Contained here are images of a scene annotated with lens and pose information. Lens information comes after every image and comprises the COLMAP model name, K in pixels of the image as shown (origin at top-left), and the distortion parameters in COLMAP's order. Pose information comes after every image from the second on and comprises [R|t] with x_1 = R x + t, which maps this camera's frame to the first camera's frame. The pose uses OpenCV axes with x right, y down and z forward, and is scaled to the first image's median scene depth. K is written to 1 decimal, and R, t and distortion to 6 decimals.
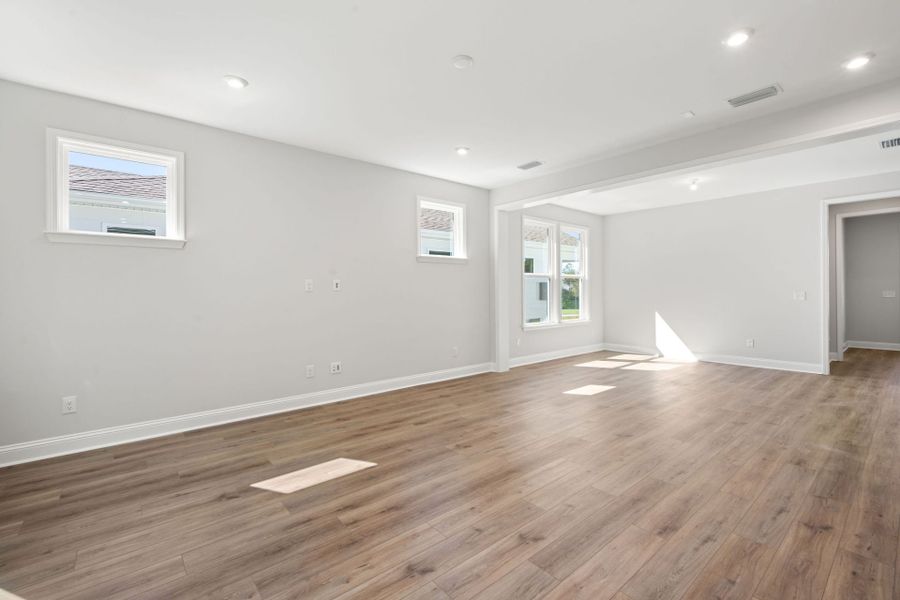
lens RADIAL K [[397.9, 0, 455.4], [0, 397.9, 290.4], [0, 0, 1]] dist [0.001672, 0.000170]
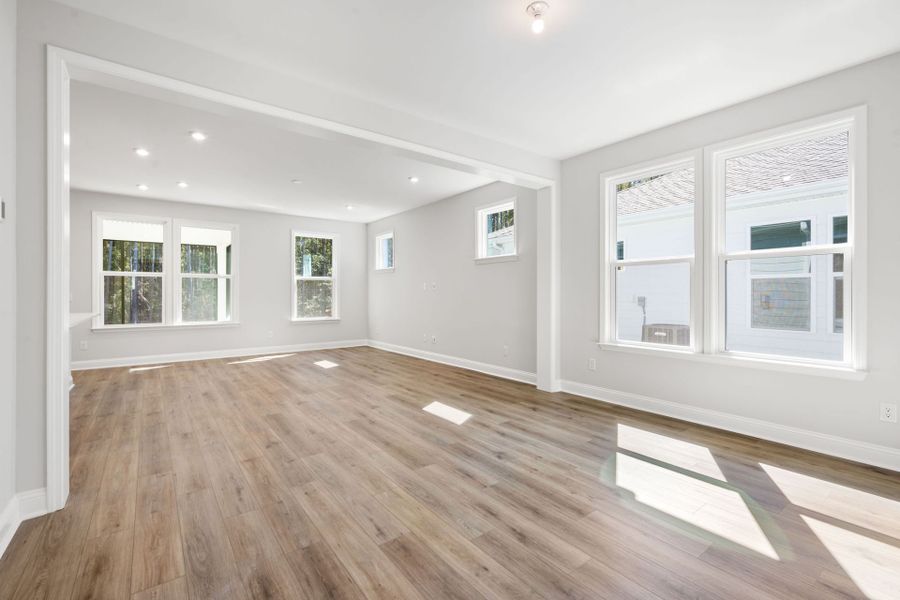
lens RADIAL K [[394.1, 0, 450.5], [0, 394.1, 290.1], [0, 0, 1]] dist [-0.000010, -0.000320]
pose [[-0.057846, -0.001297, -0.998325, 1.598726], [0.004519, 0.999989, -0.001561, 0.006677], [0.998315, -0.004601, -0.057840, 1.494364]]
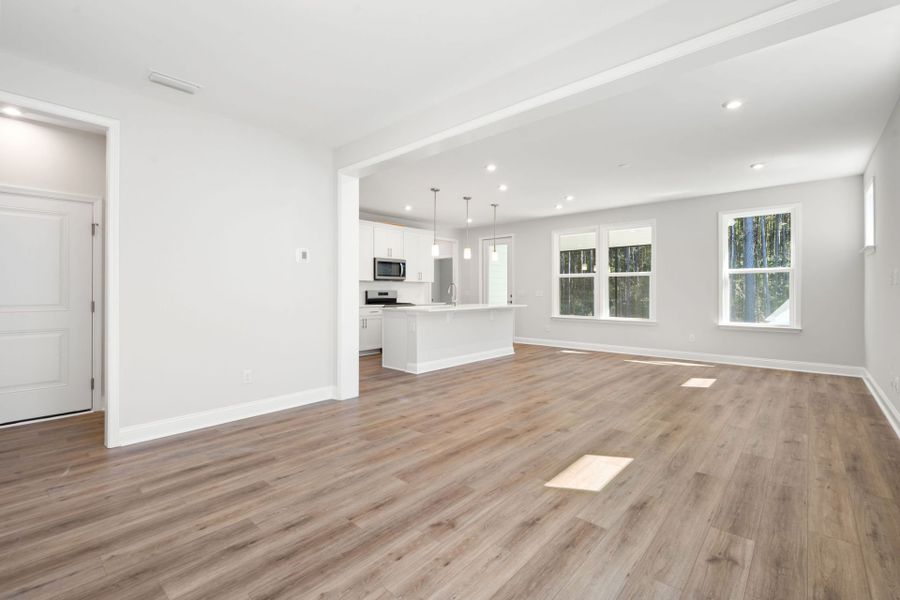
lens RADIAL K [[397.9, 0, 455.4], [0, 397.9, 290.4], [0, 0, 1]] dist [0.001672, 0.000170]
pose [[-0.990511, 0.009027, -0.137133, 0.830817], [0.009788, 0.999940, -0.004877, 0.014359], [0.137081, -0.006173, -0.990541, 2.122378]]
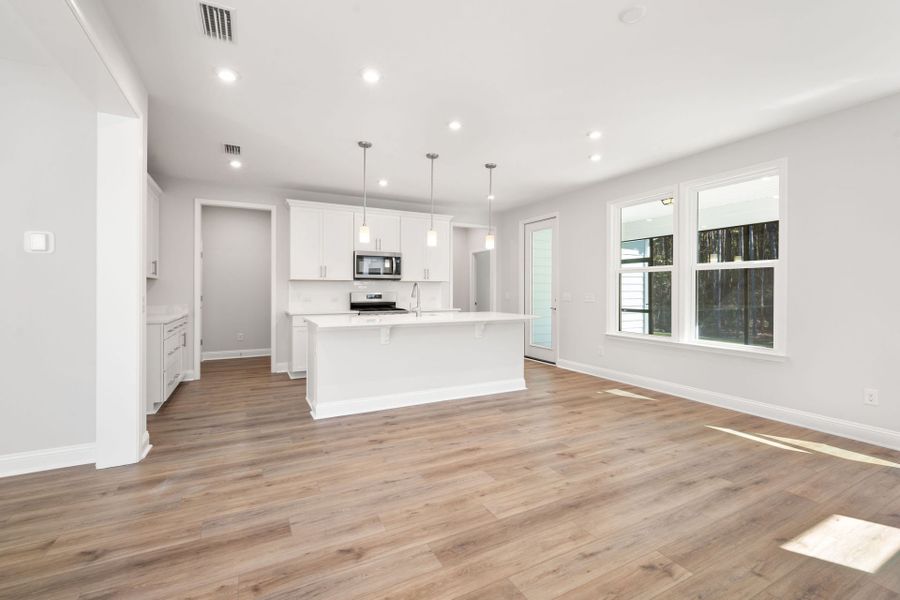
lens RADIAL K [[394.1, 0, 450.5], [0, 394.1, 290.1], [0, 0, 1]] dist [-0.000010, -0.000320]
pose [[-0.975251, 0.007149, 0.220983, 0.160176], [0.005756, 0.999959, -0.006950, 0.002350], [-0.221024, -0.005506, -0.975253, 1.450541]]
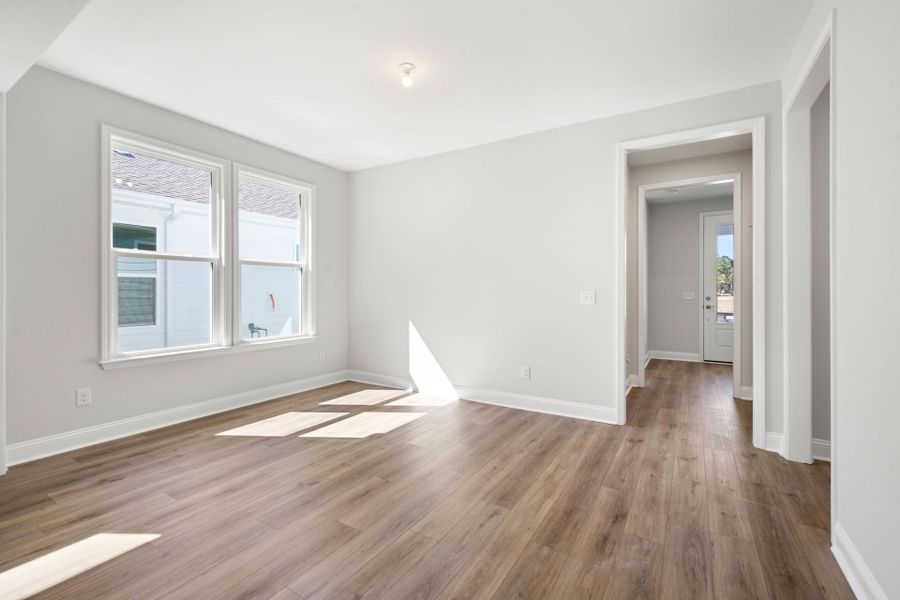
lens RADIAL K [[394.1, 0, 450.5], [0, 394.1, 290.1], [0, 0, 1]] dist [-0.000010, -0.000320]
pose [[0.952920, 0.007677, 0.303125, 0.799826], [-0.007603, 0.999970, -0.001424, 0.008212], [-0.303127, -0.000948, 0.952950, 0.811156]]
